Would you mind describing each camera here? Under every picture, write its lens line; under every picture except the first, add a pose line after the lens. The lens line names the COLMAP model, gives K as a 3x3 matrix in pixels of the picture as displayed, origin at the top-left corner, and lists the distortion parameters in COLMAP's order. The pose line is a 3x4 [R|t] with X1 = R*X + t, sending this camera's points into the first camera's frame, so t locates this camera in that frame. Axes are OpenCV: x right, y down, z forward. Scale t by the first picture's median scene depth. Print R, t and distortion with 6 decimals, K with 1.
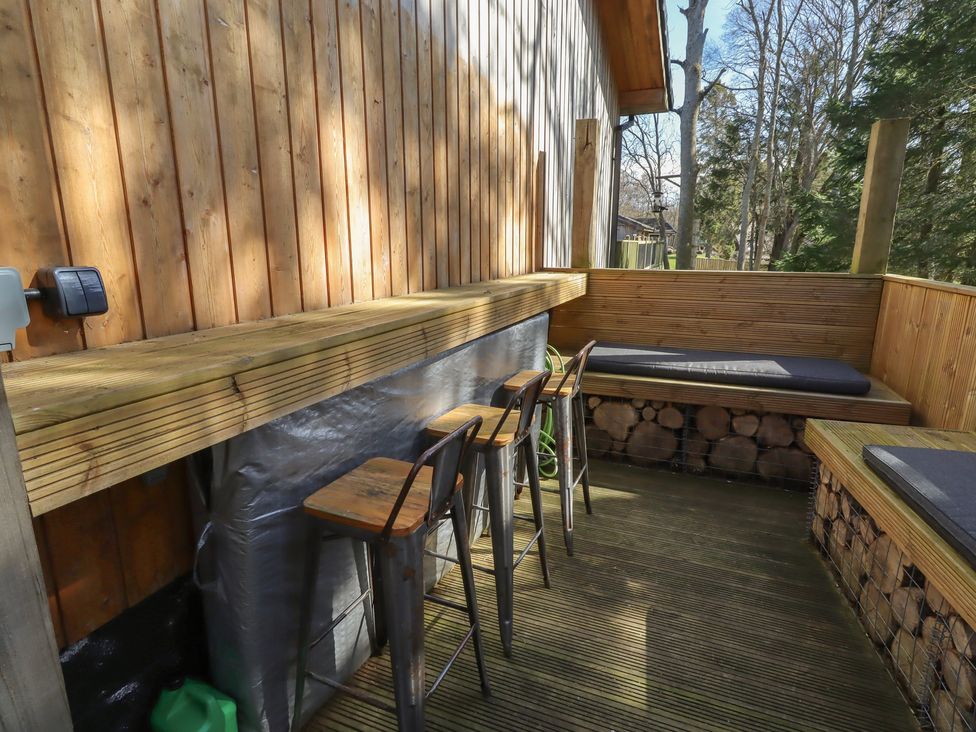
lens RADIAL K [[514.6, 0, 488.7], [0, 514.6, 358.1], [0, 0, 1]] dist [-0.001810, 0.000137]
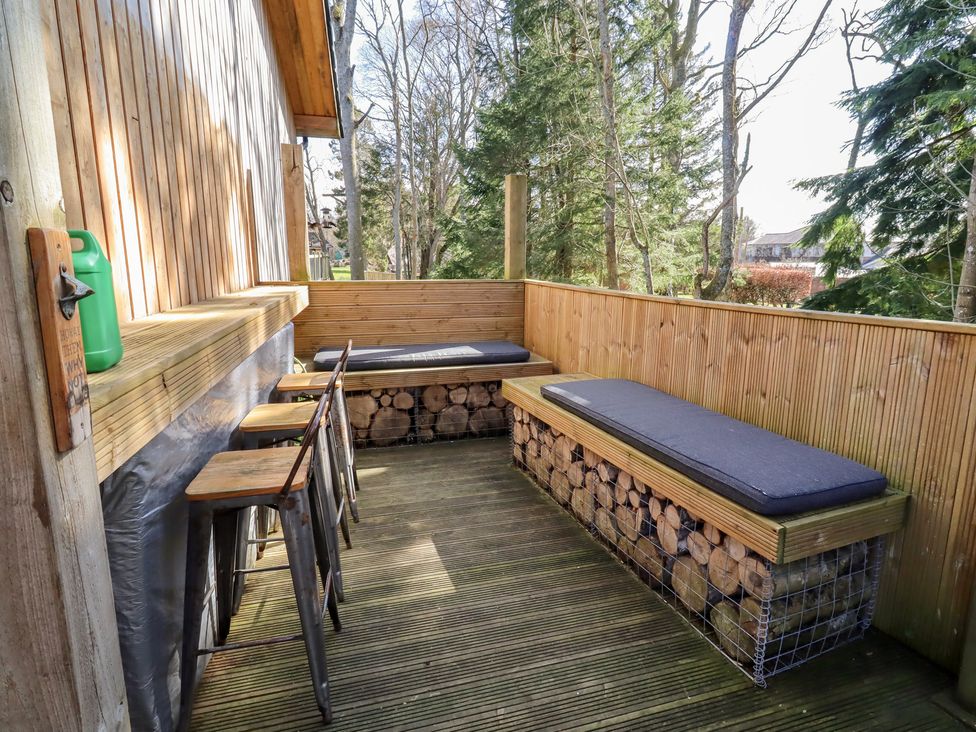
lens RADIAL K [[514.6, 0, 489.5], [0, 514.6, 364.3], [0, 0, 1]] dist [-0.001810, 0.000137]
pose [[0.807232, -0.118842, 0.578146, -0.177438], [0.127102, 0.991540, 0.026353, 0.024219], [-0.576387, 0.052210, 0.815508, -0.118158]]
